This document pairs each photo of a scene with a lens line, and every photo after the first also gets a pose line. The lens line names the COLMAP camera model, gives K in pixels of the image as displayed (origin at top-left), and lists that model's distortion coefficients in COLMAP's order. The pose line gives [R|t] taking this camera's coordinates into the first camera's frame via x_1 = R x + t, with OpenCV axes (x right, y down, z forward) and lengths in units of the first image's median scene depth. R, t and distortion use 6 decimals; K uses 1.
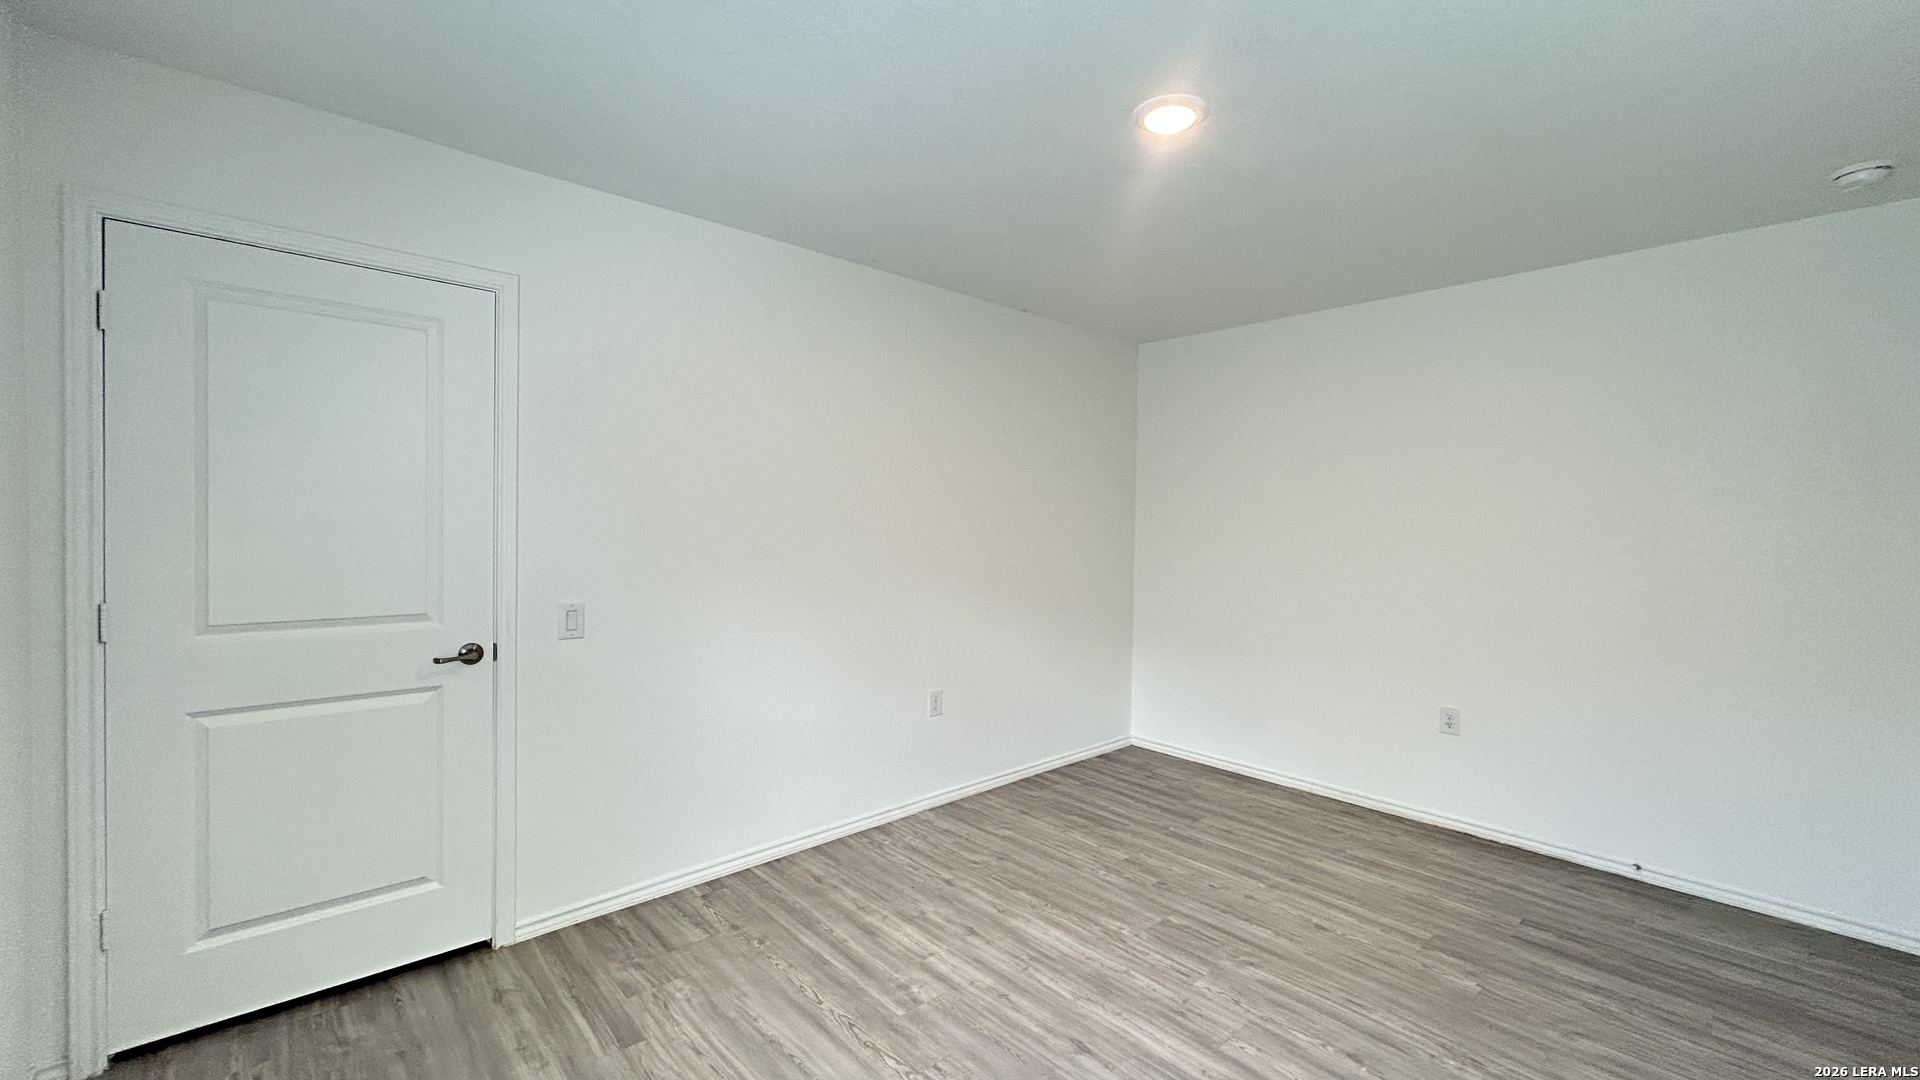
lens RADIAL K [[772.1, 0, 967.6], [0, 772.1, 541.3], [0, 0, 1]] dist [-0.000832, 0.000966]
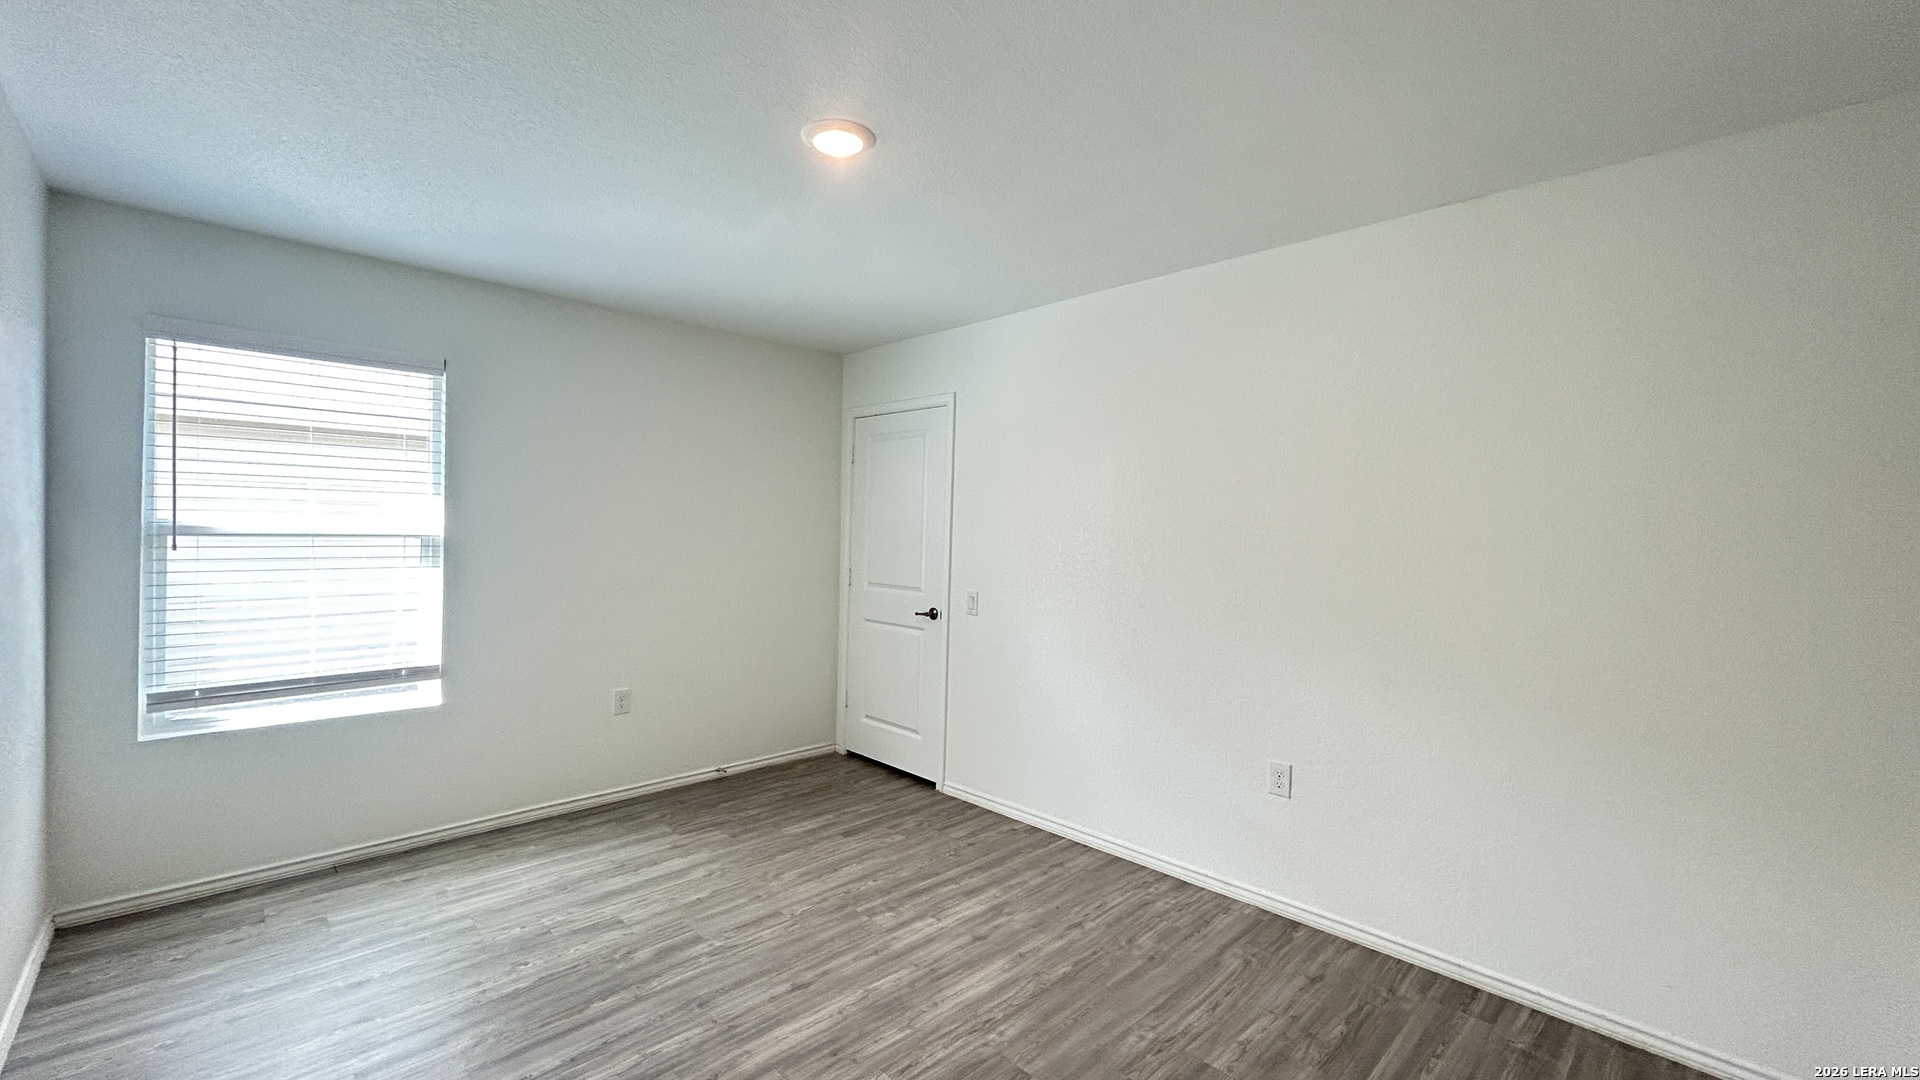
lens RADIAL K [[772.1, 0, 957.1], [0, 772.1, 536.3], [0, 0, 1]] dist [-0.000832, 0.000966]
pose [[0.030551, -0.004794, -0.999522, 0.991402], [-0.045595, 0.998941, -0.006185, -0.019221], [0.998493, 0.045763, 0.030300, 0.879579]]
